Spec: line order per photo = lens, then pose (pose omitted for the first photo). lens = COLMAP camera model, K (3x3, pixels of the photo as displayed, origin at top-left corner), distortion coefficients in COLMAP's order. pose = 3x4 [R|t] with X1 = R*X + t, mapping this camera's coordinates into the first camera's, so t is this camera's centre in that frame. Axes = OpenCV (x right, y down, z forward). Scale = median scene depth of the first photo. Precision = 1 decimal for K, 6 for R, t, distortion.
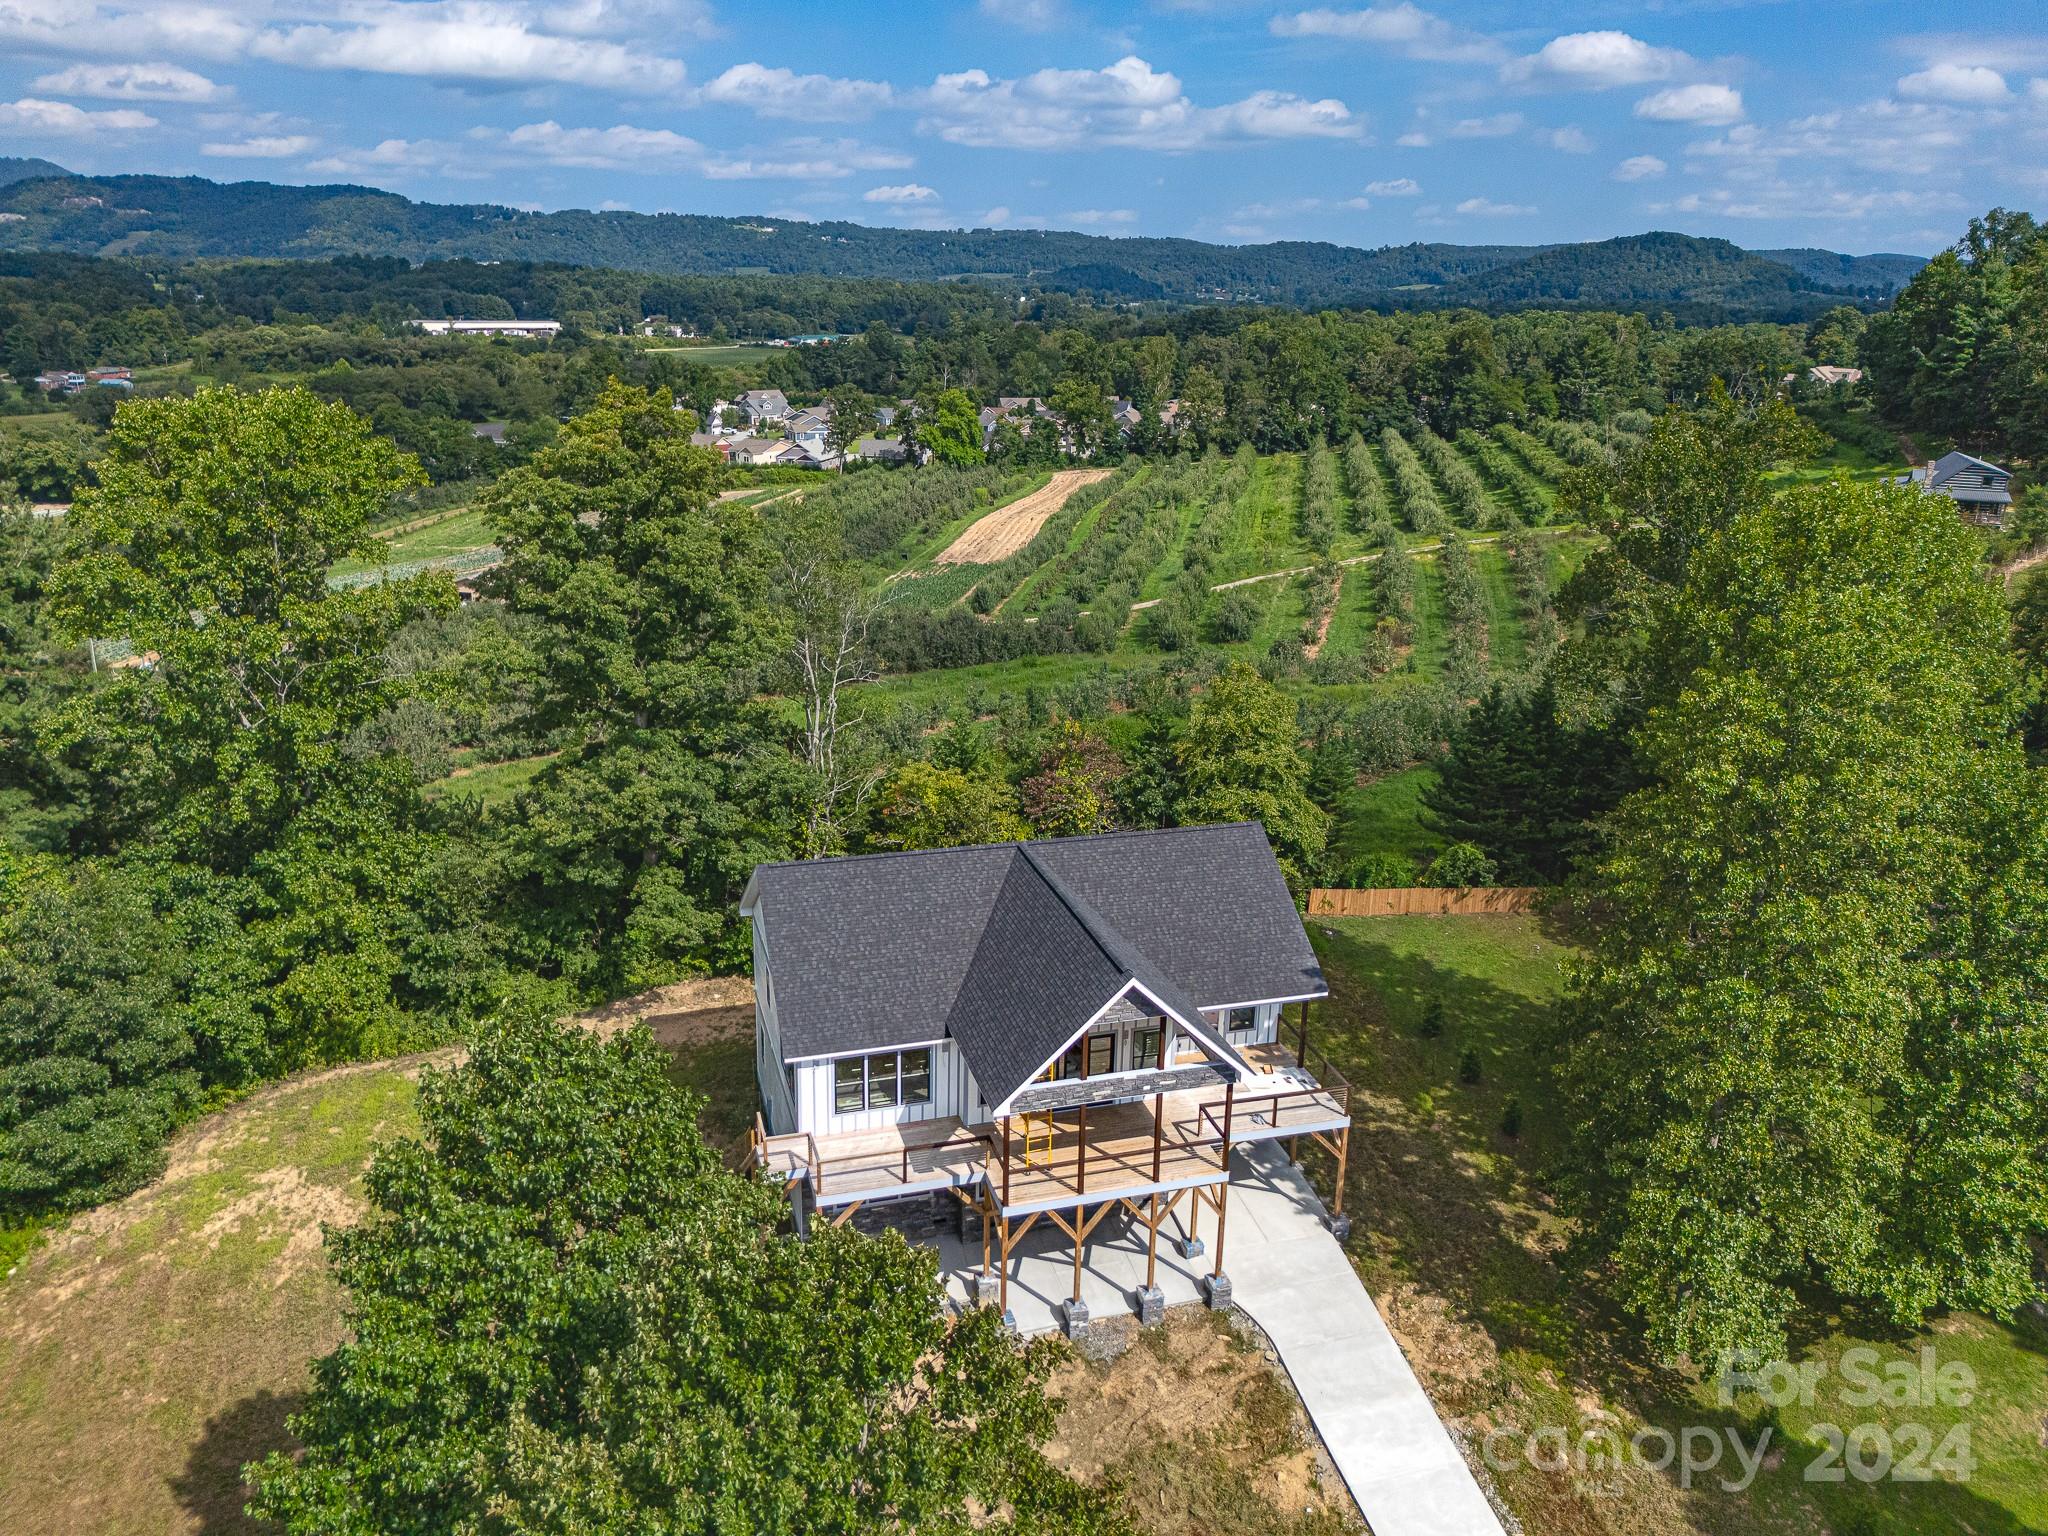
lens RADIAL K [[1521.9, 0, 1030.9], [0, 1521.9, 746.6], [0, 0, 1]] dist [0.052980, -0.030156]
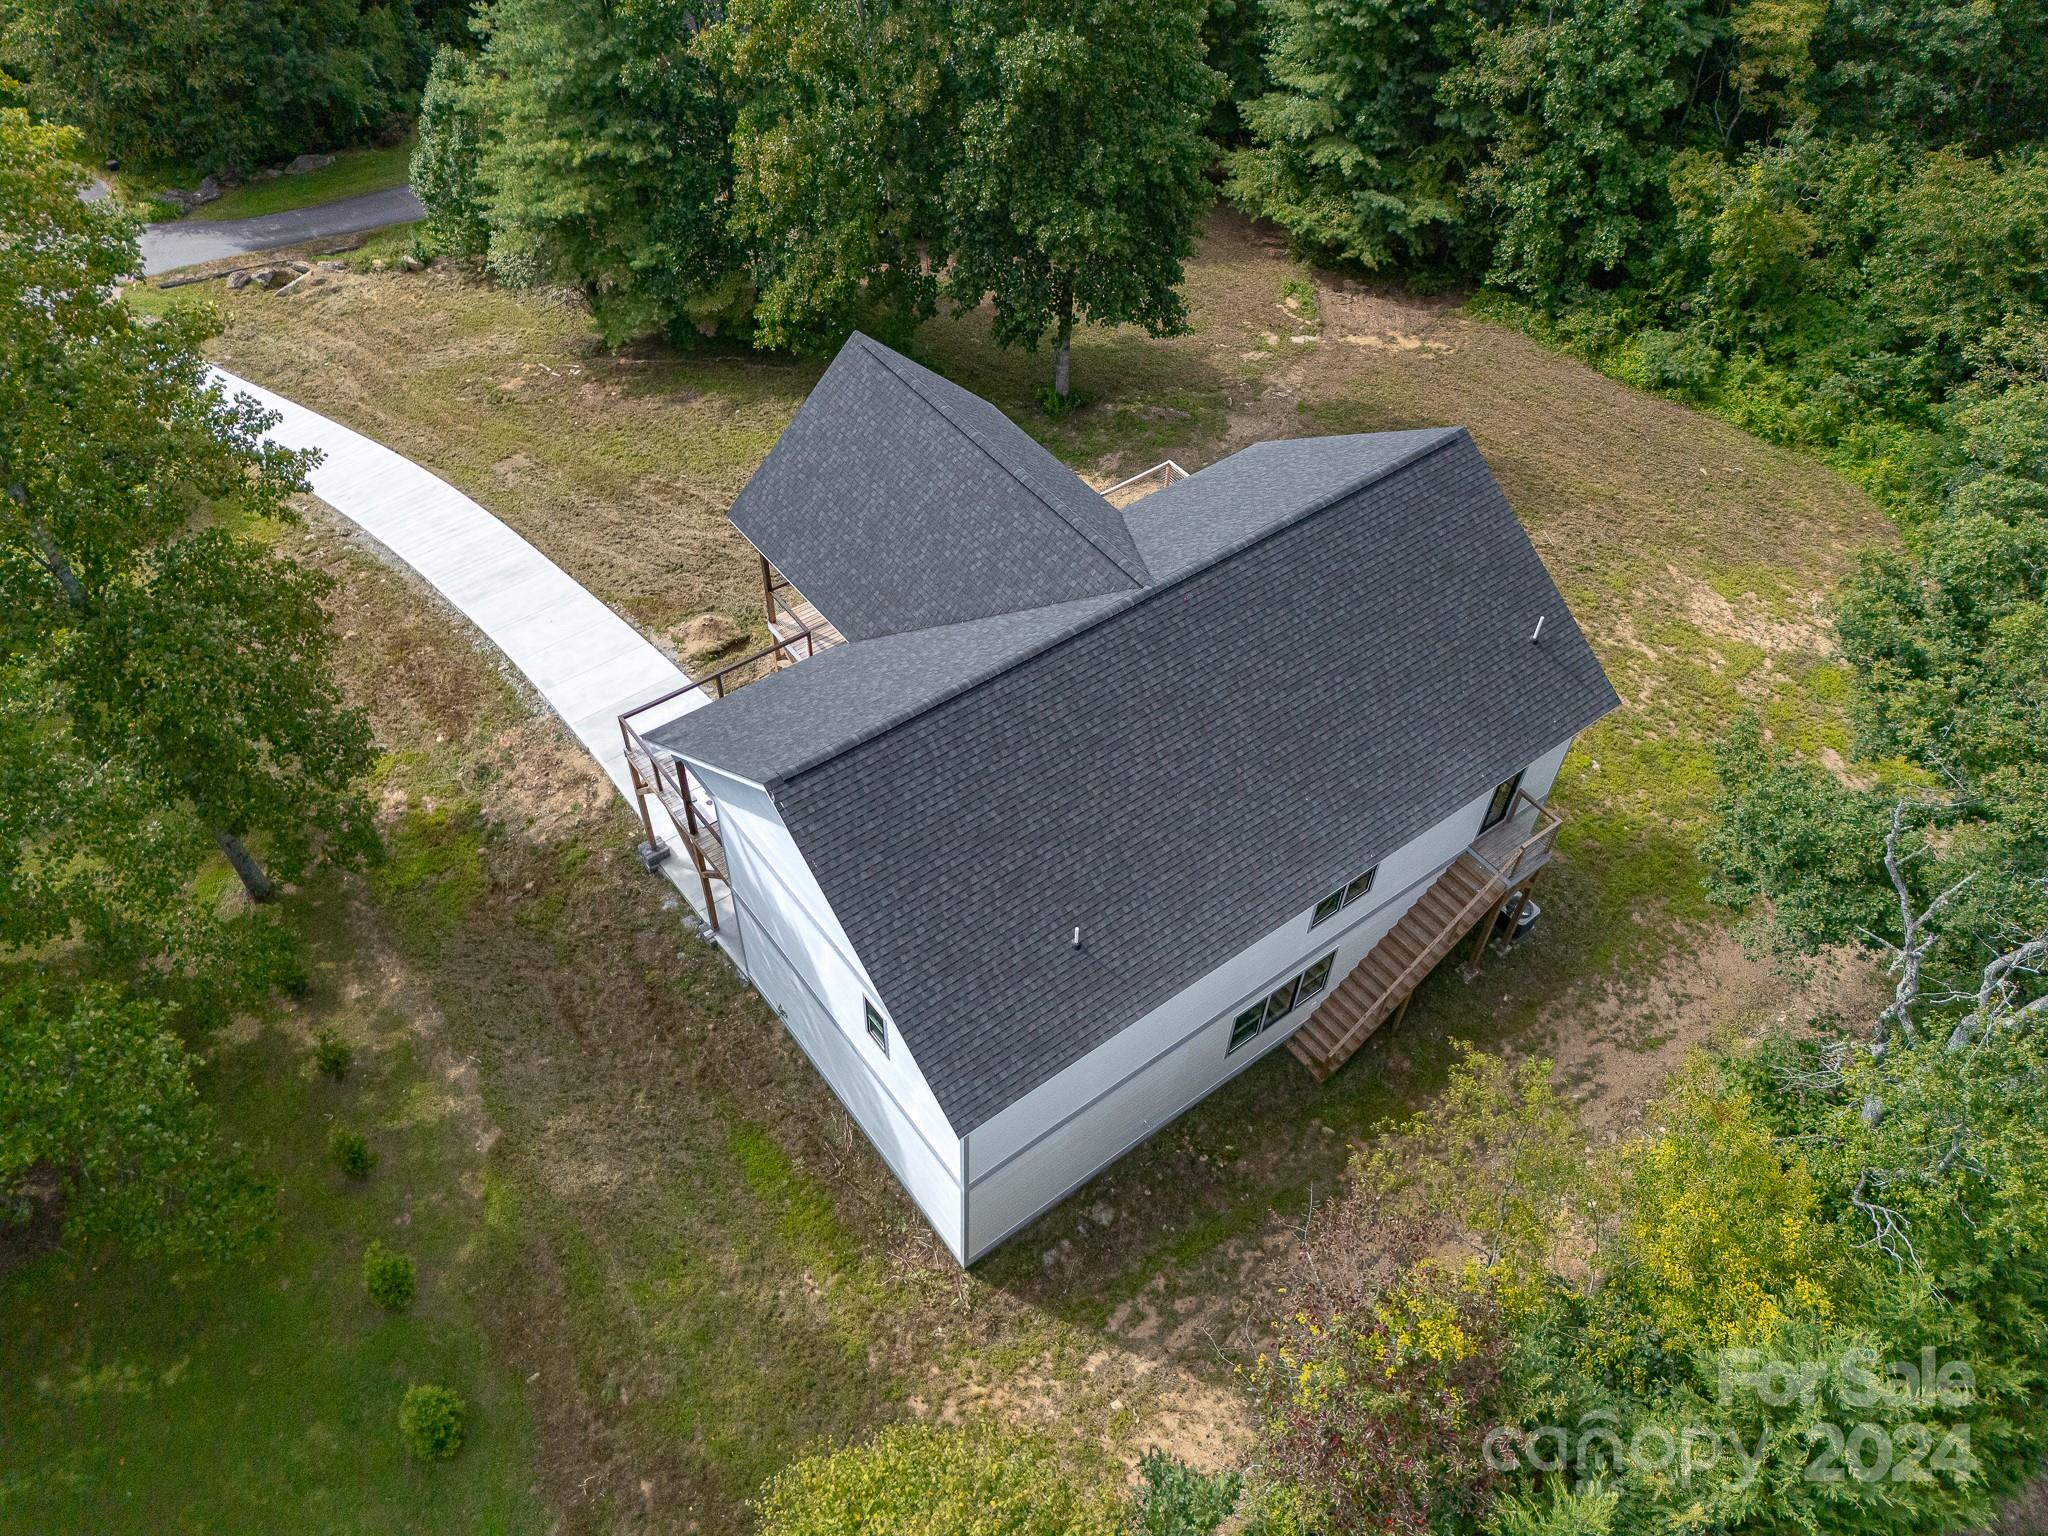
lens RADIAL K [[1501.6, 0, 1018.6], [0, 1501.6, 771.2], [0, 0, 1]] dist [0.086163, -0.116736]
pose [[-0.938933, 0.221470, -0.263354, 0.203373], [-0.151356, 0.421510, 0.894103, -0.398915], [0.309024, 0.879363, -0.362249, 1.209310]]
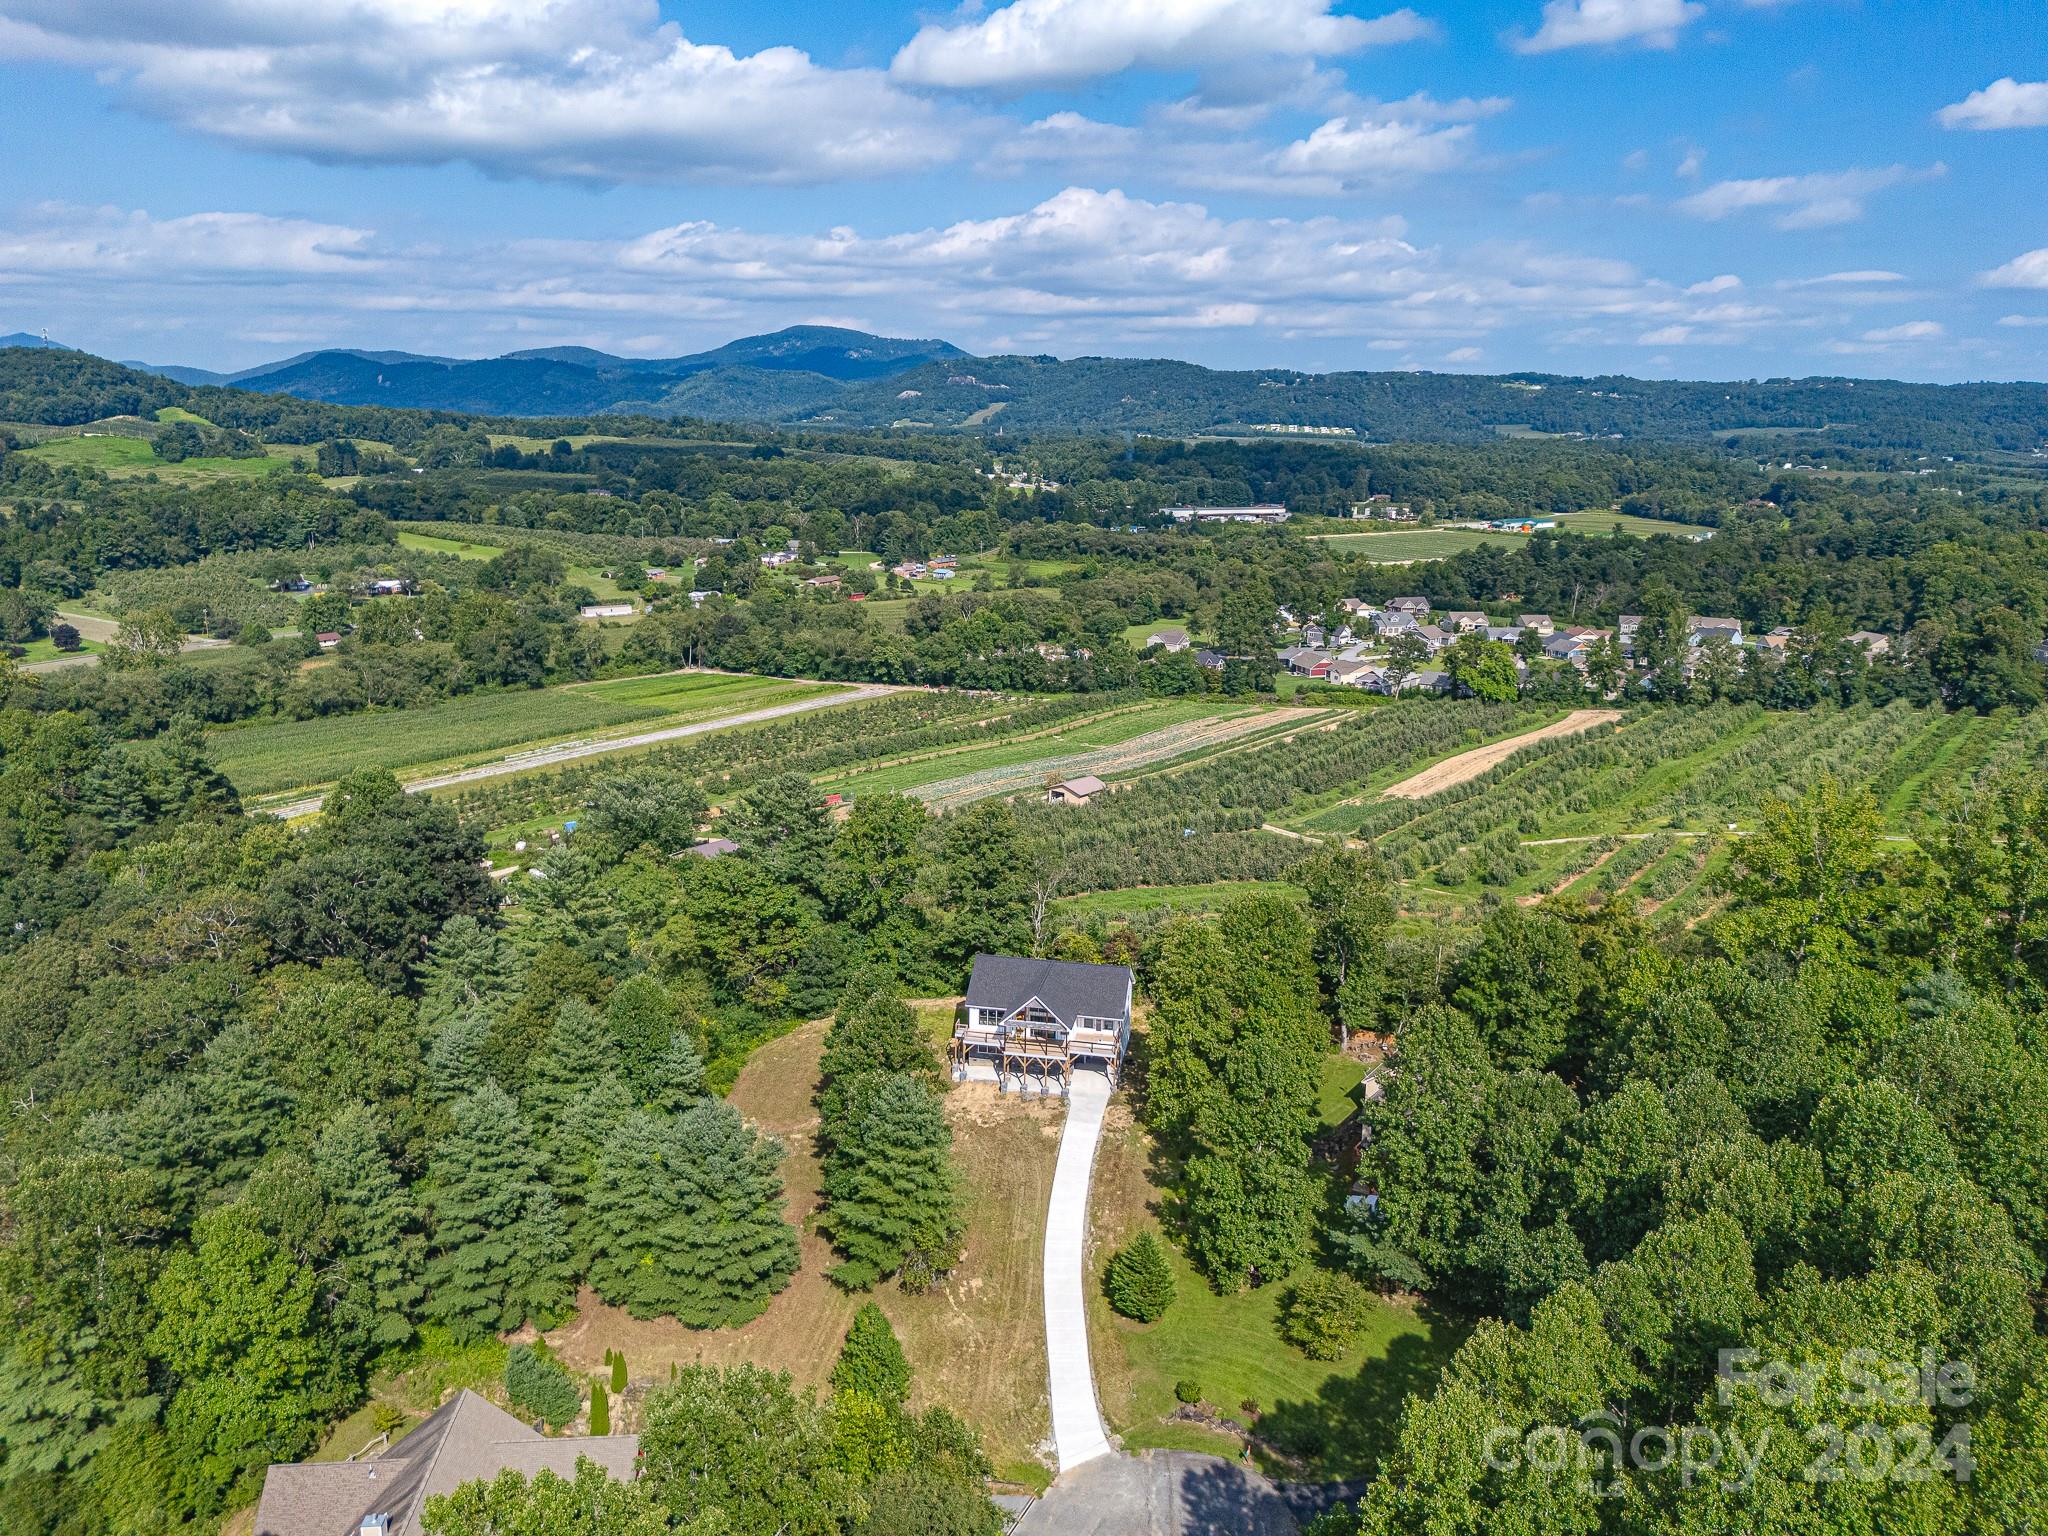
lens RADIAL K [[1521.9, 0, 1030.9], [0, 1521.9, 746.6], [0, 0, 1]] dist [0.052980, -0.030156]
pose [[0.884943, 0.097876, -0.455298, 1.382827], [-0.136374, 0.989271, -0.052399, -0.213268], [0.445284, 0.108461, 0.888796, -1.983989]]
